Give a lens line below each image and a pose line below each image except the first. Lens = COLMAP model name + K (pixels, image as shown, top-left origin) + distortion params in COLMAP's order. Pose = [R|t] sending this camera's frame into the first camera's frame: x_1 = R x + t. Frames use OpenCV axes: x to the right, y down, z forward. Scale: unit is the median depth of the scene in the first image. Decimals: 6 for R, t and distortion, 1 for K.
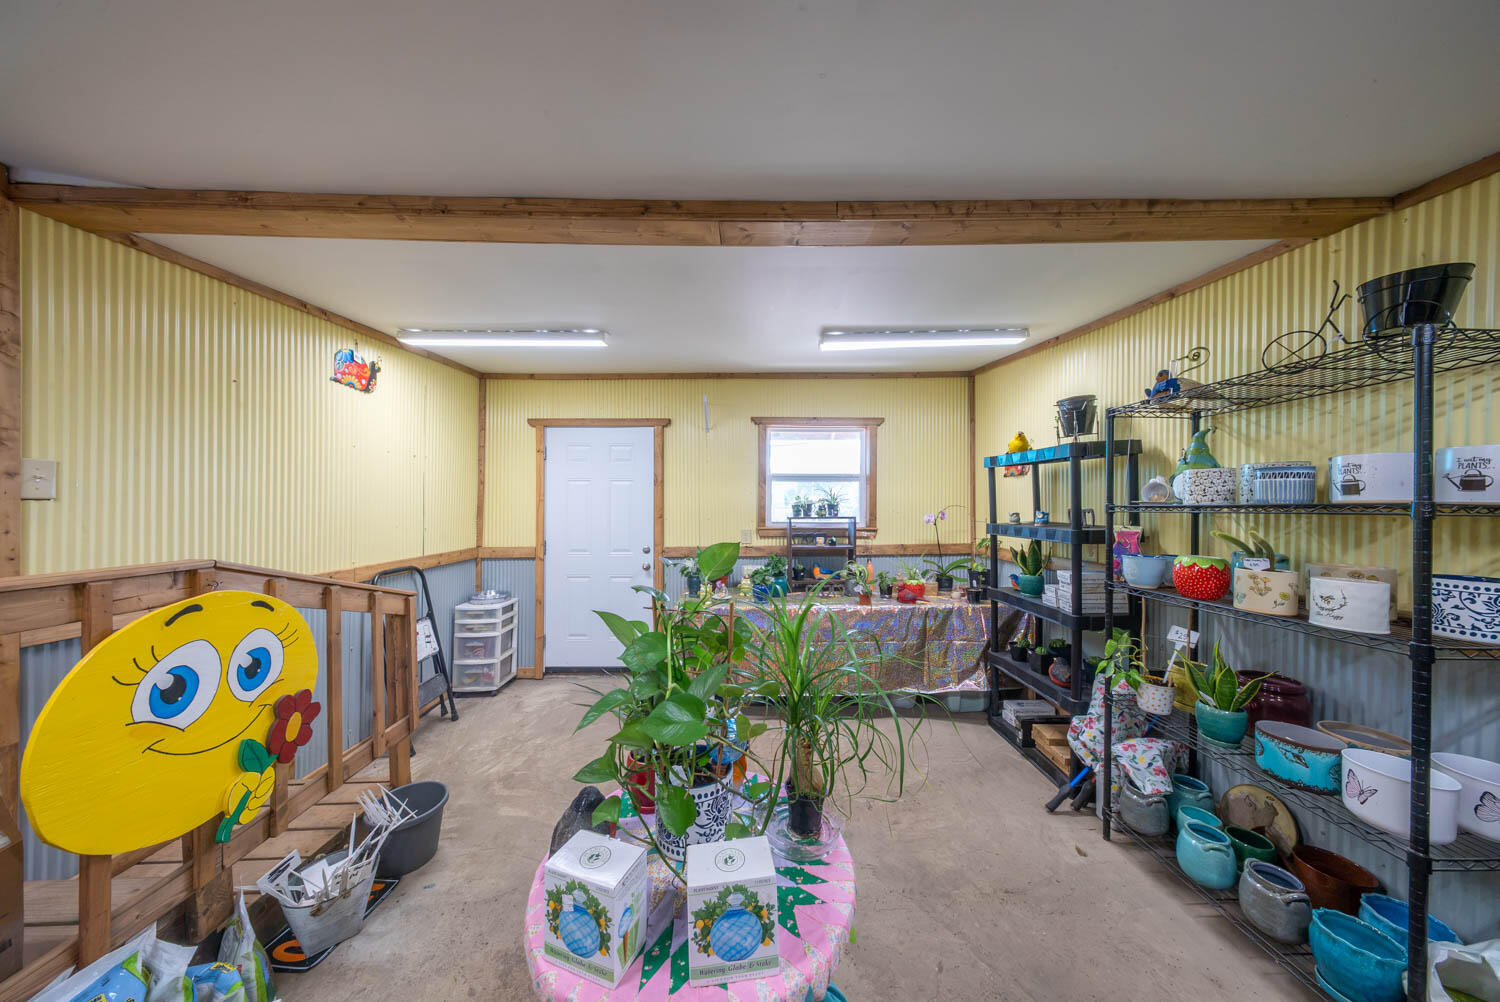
lens RADIAL K [[442.3, 0, 748.3], [0, 442.3, 503.4], [0, 0, 1]] dist [0.004211, -0.002538]
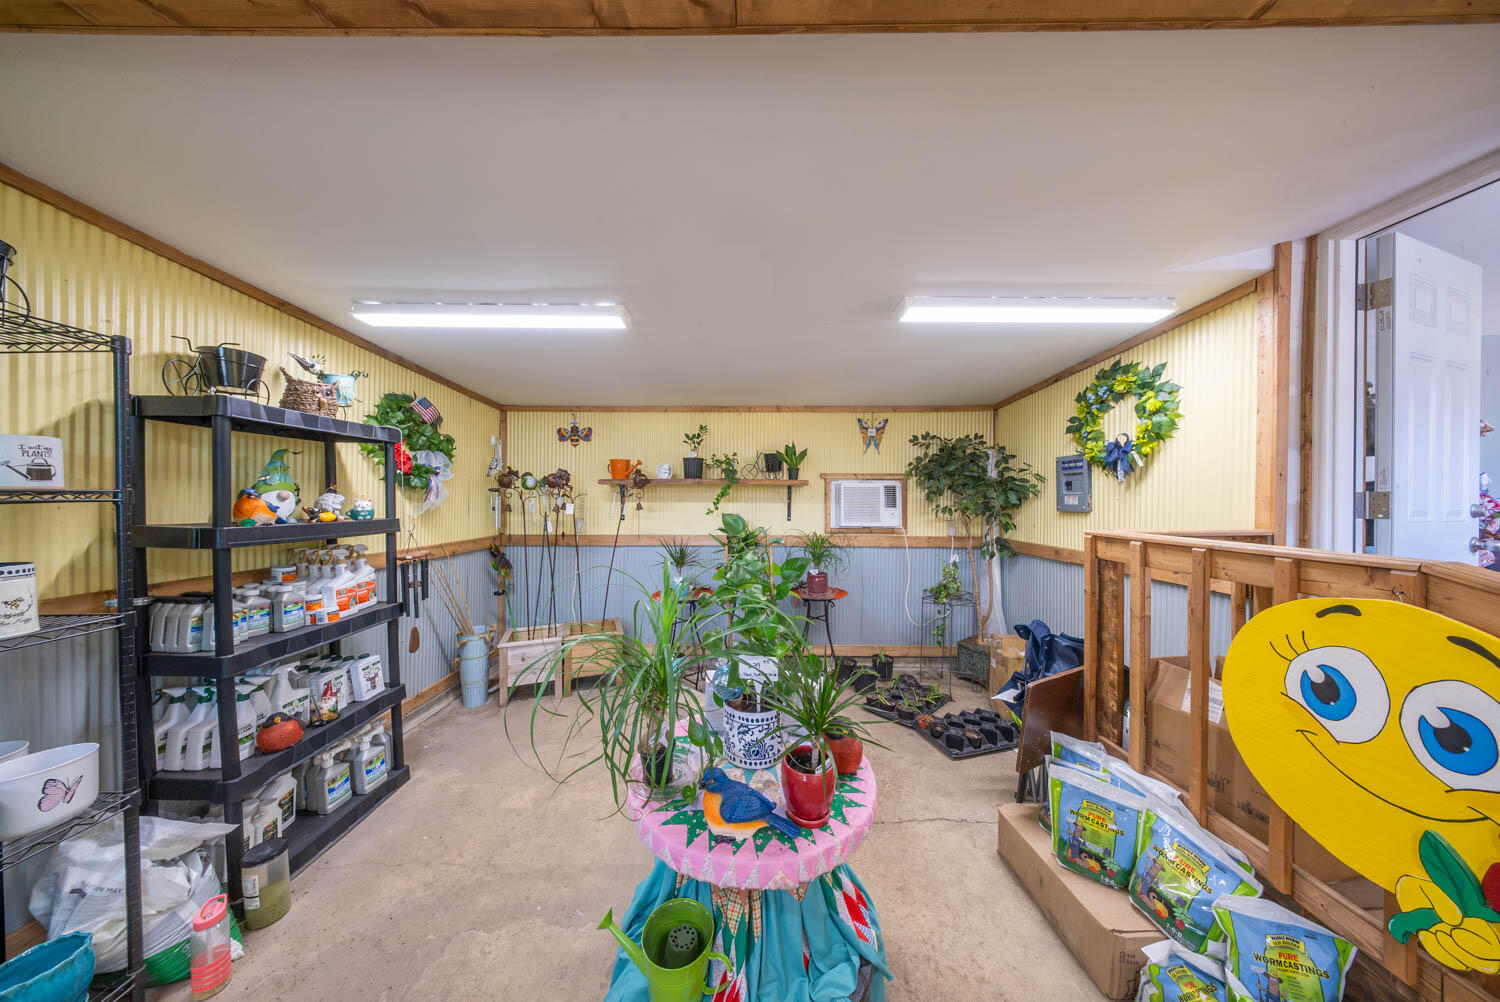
lens RADIAL K [[442.3, 0, 748.3], [0, 442.3, 503.4], [0, 0, 1]] dist [0.004211, -0.002538]
pose [[-0.999686, 0.001184, 0.025030, -0.109542], [0.001343, 0.999979, 0.006356, 0.024034], [-0.025021, 0.006387, -0.999667, 1.816705]]
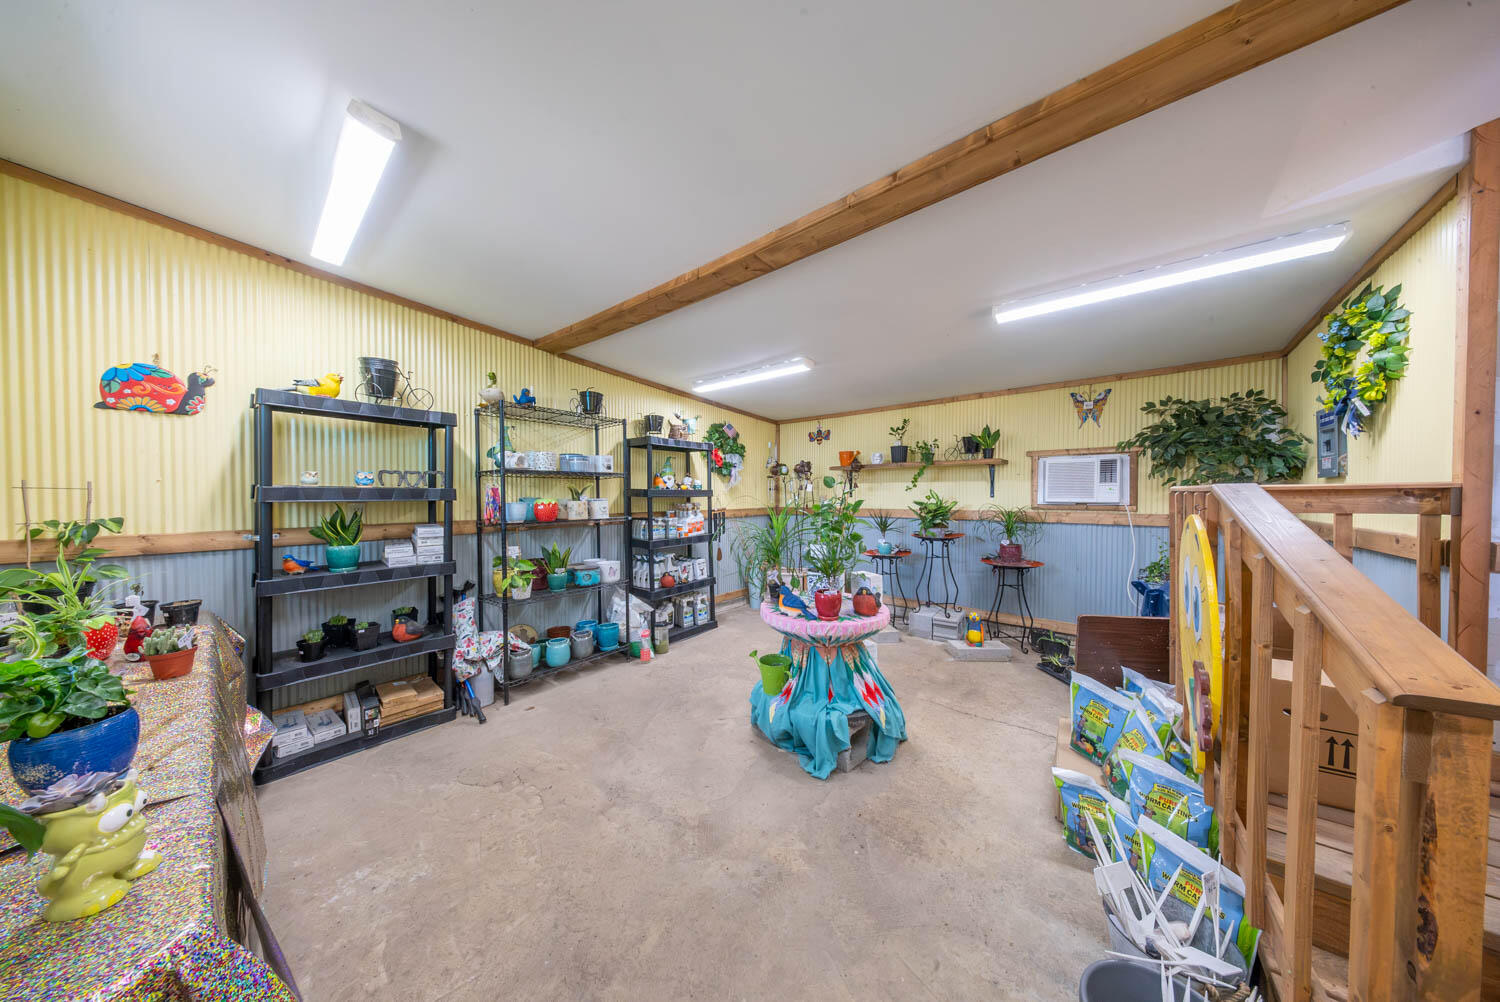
lens RADIAL K [[442.3, 0, 748.3], [0, 442.3, 503.4], [0, 0, 1]] dist [0.004211, -0.002538]
pose [[-0.756789, -0.004843, 0.653641, -1.125409], [0.005763, 0.999884, 0.014082, 0.156478], [-0.653633, 0.014424, -0.756674, 2.490432]]
